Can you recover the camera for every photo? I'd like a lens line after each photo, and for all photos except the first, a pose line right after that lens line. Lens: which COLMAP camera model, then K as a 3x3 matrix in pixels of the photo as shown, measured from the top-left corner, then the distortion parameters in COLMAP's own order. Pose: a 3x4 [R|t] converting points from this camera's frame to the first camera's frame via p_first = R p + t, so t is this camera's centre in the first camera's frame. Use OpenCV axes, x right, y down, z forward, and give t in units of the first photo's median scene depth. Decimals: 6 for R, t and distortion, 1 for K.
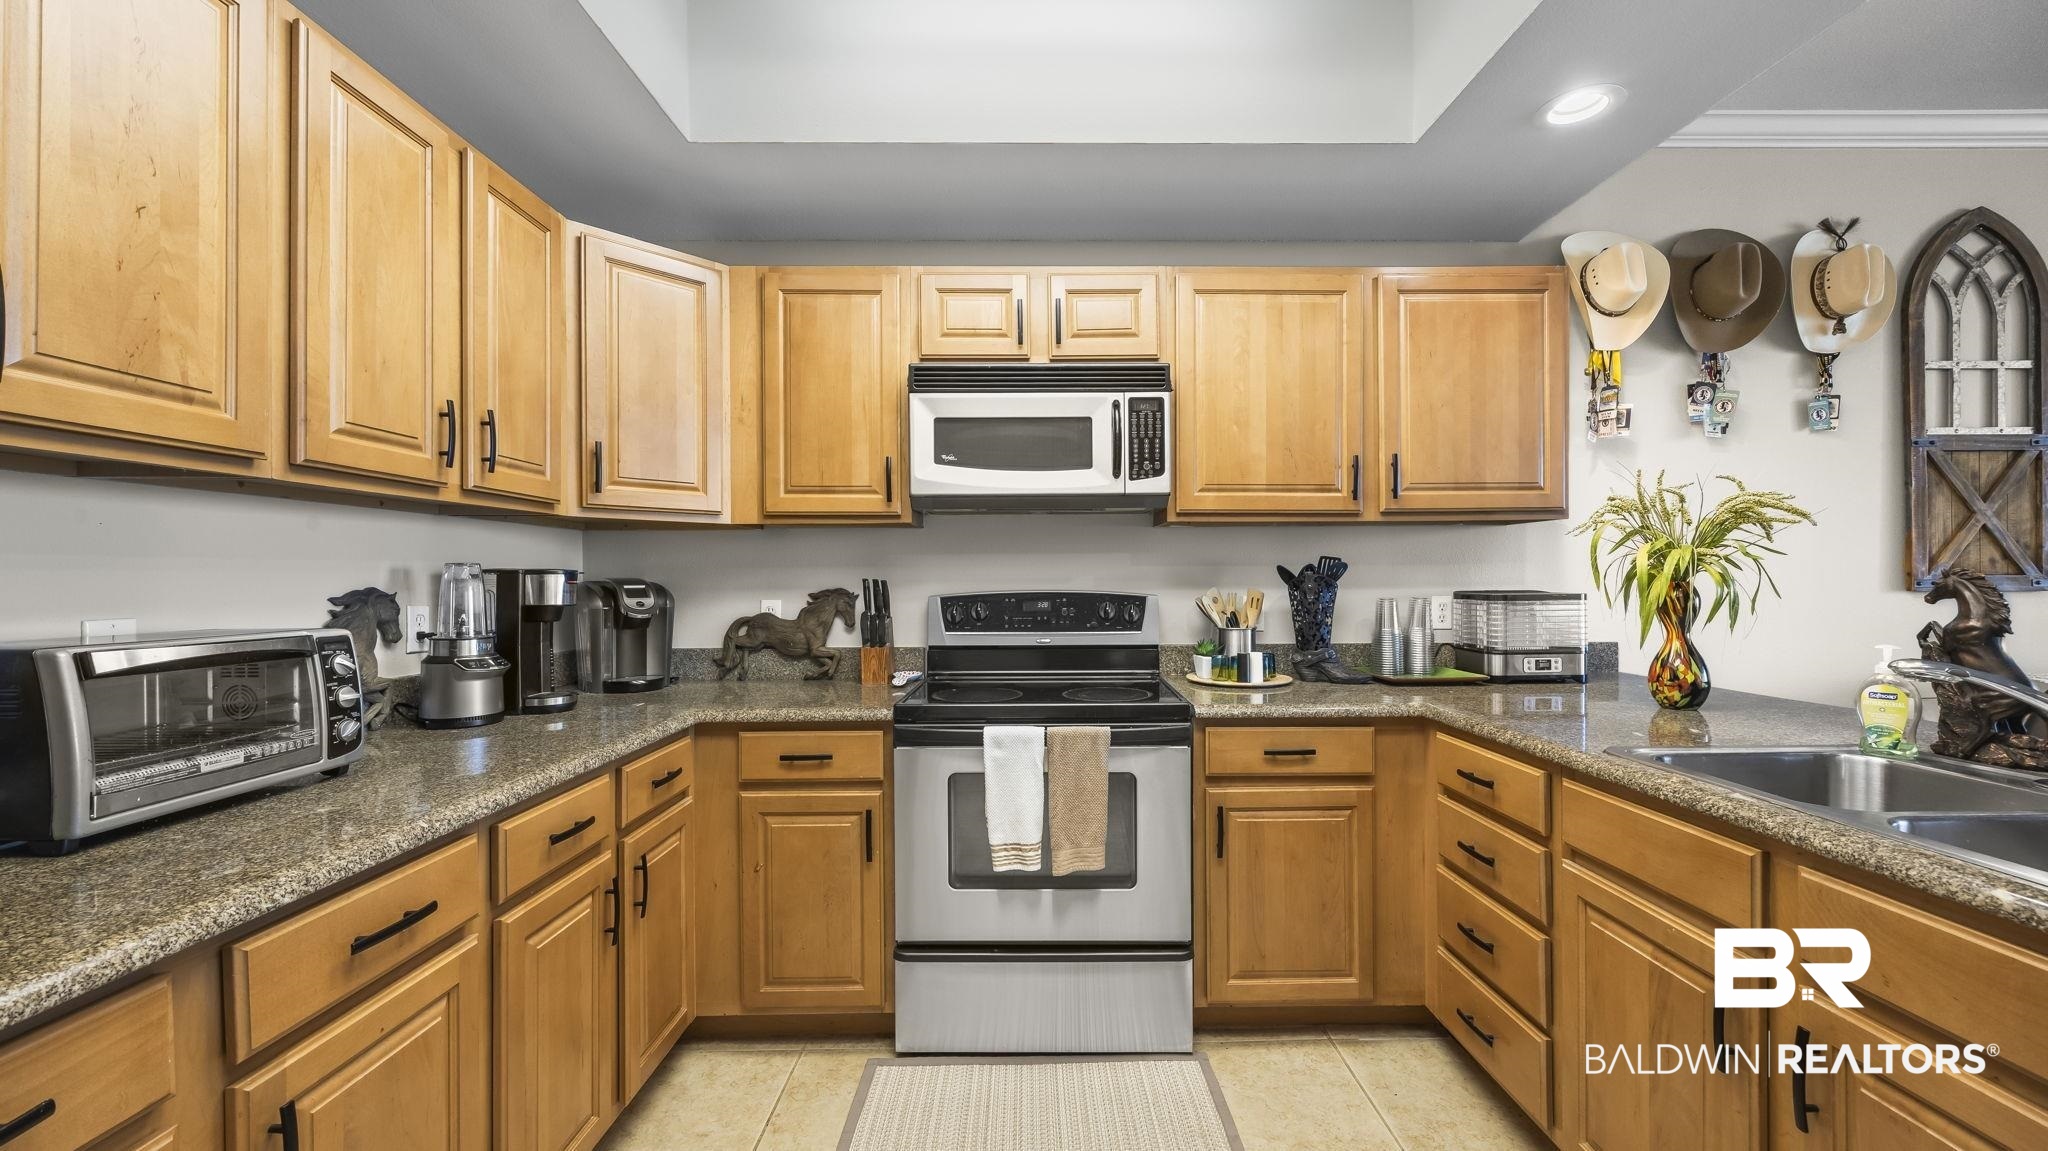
lens RADIAL K [[791.2, 0, 1033.1], [0, 791.2, 585.4], [0, 0, 1]] dist [-0.003694, -0.000330]
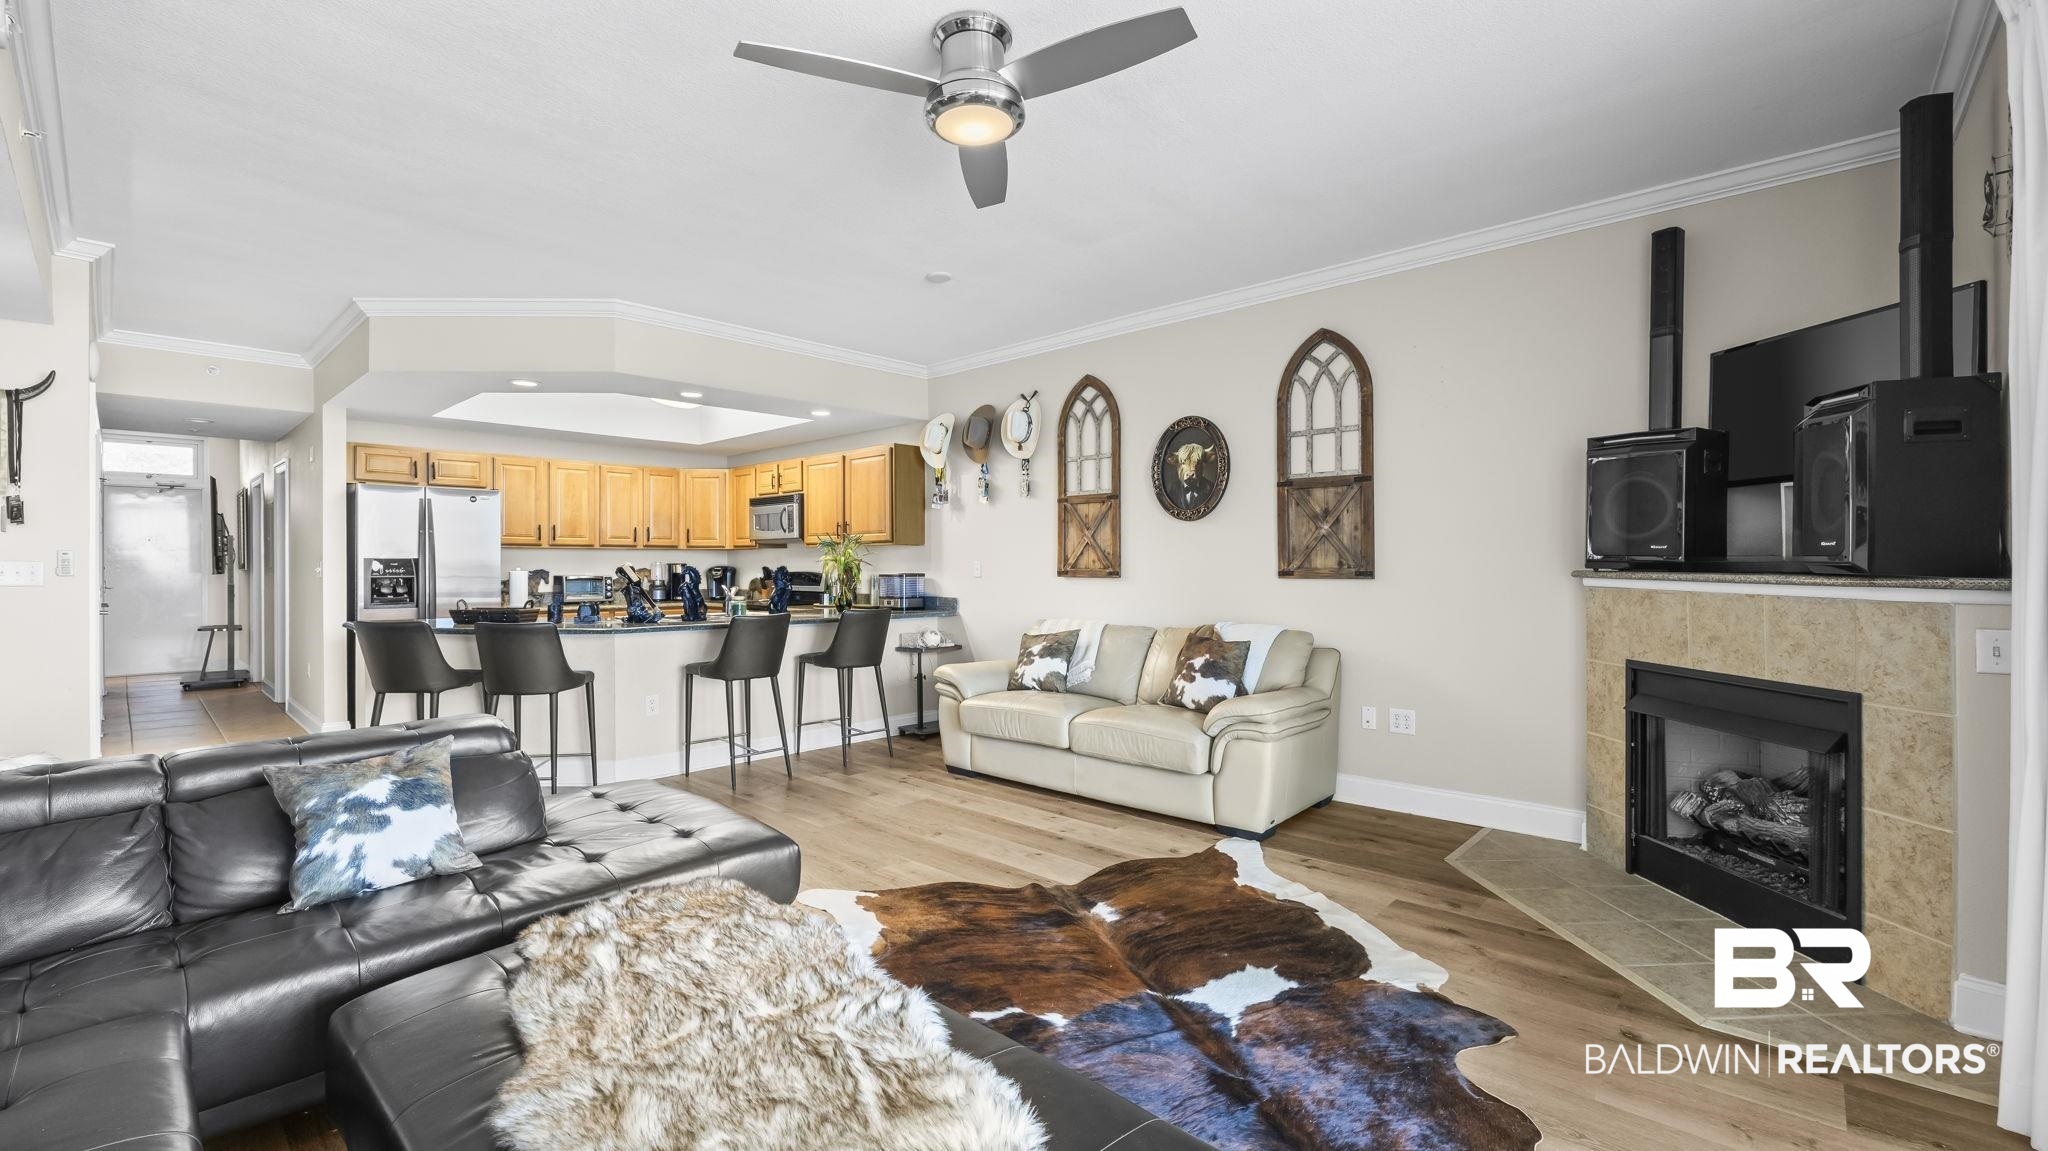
lens RADIAL K [[858.1, 0, 1033.6], [0, 858.1, 569.2], [0, 0, 1]] dist [-0.000721, -0.000027]
pose [[0.732394, 0.008749, -0.680825, 2.946963], [-0.008183, 0.999958, 0.004047, -0.023175], [0.680832, 0.002607, 0.732435, -0.704661]]
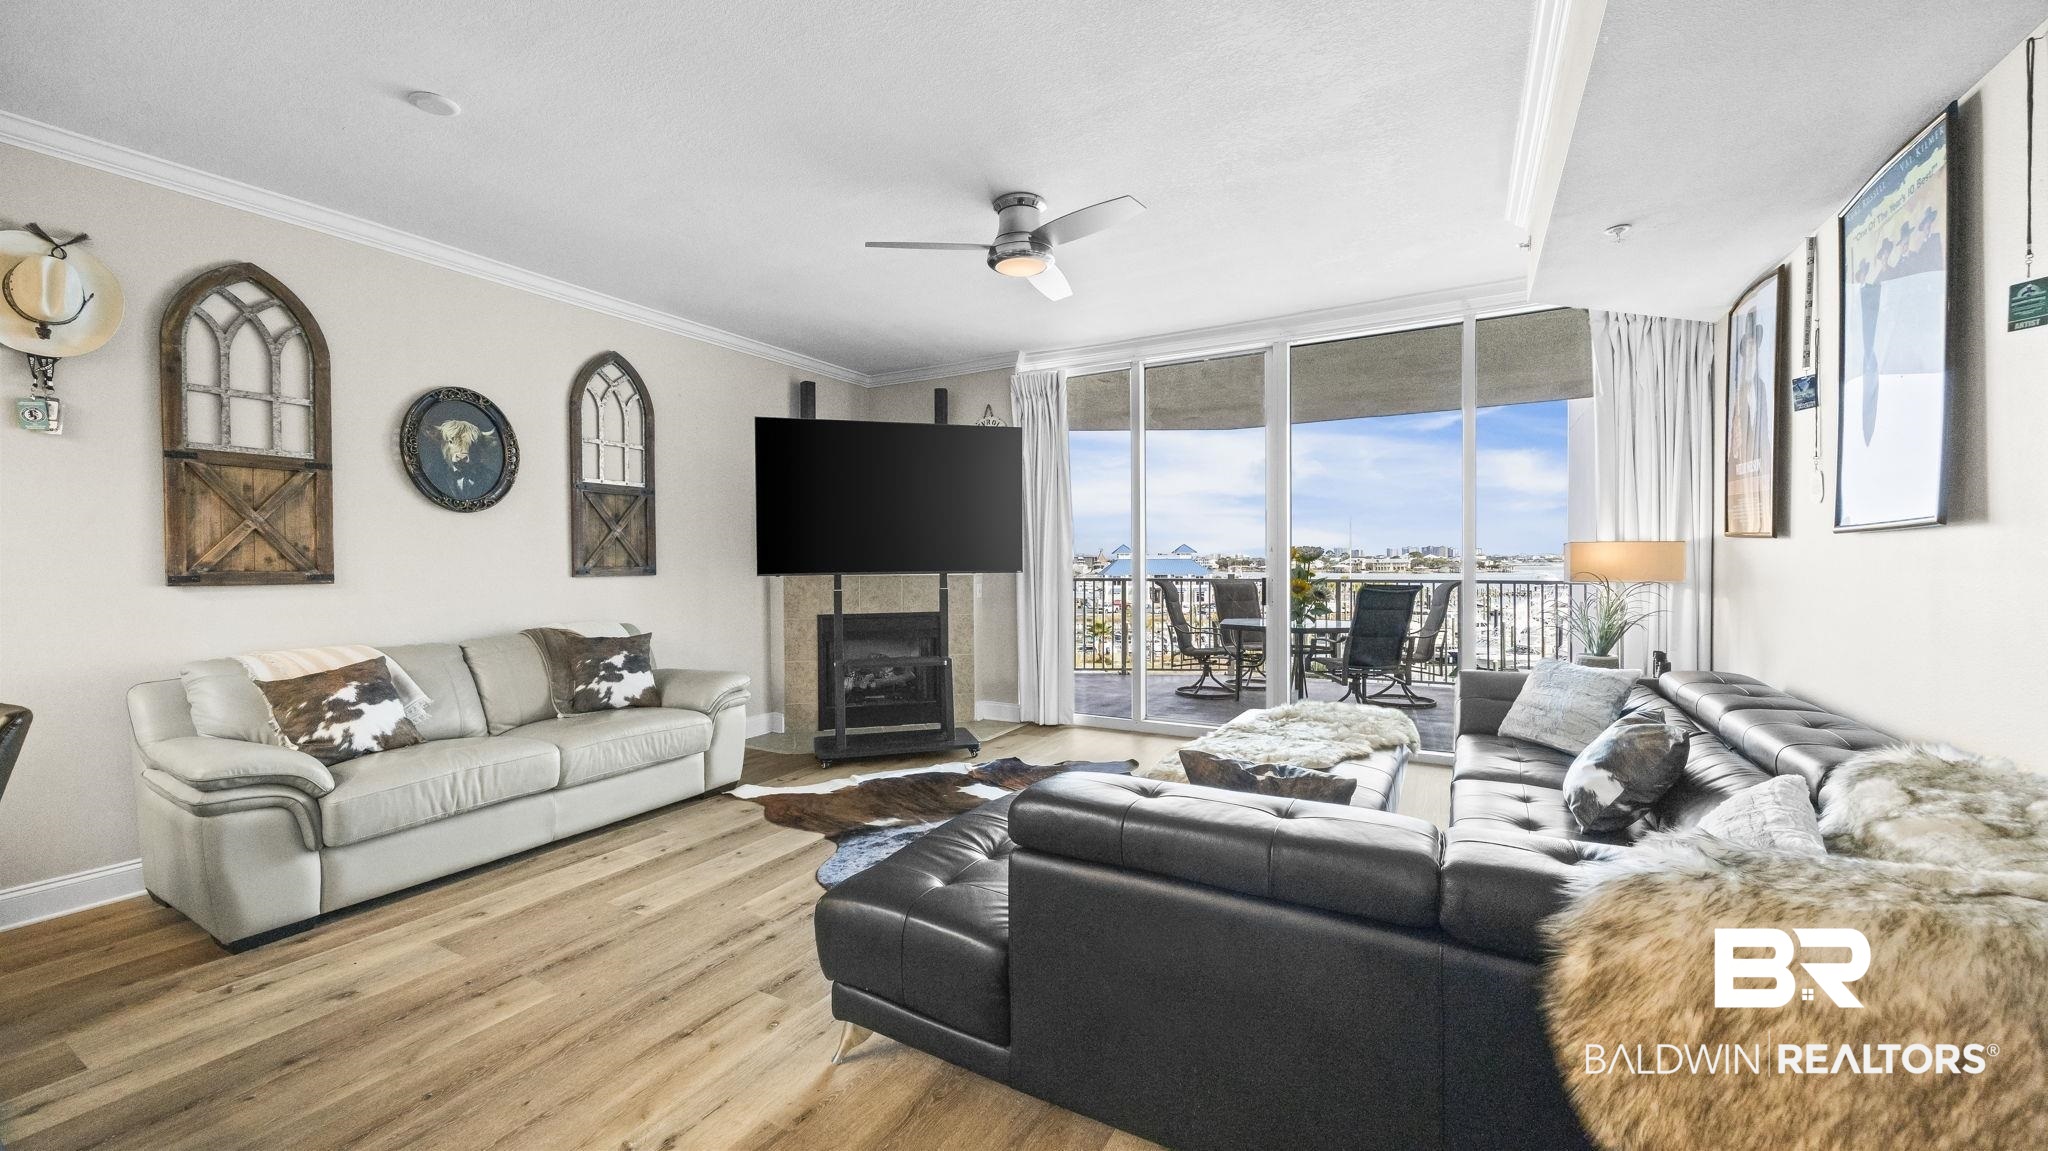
lens RADIAL K [[775.7, 0, 1016.9], [0, 775.7, 573.1], [0, 0, 1]] dist [-0.001080, 0.000078]
pose [[0.501323, -0.007427, 0.865228, 0.898123], [0.010708, 0.999940, 0.002379, -0.001360], [-0.865194, 0.008073, 0.501372, -0.694607]]
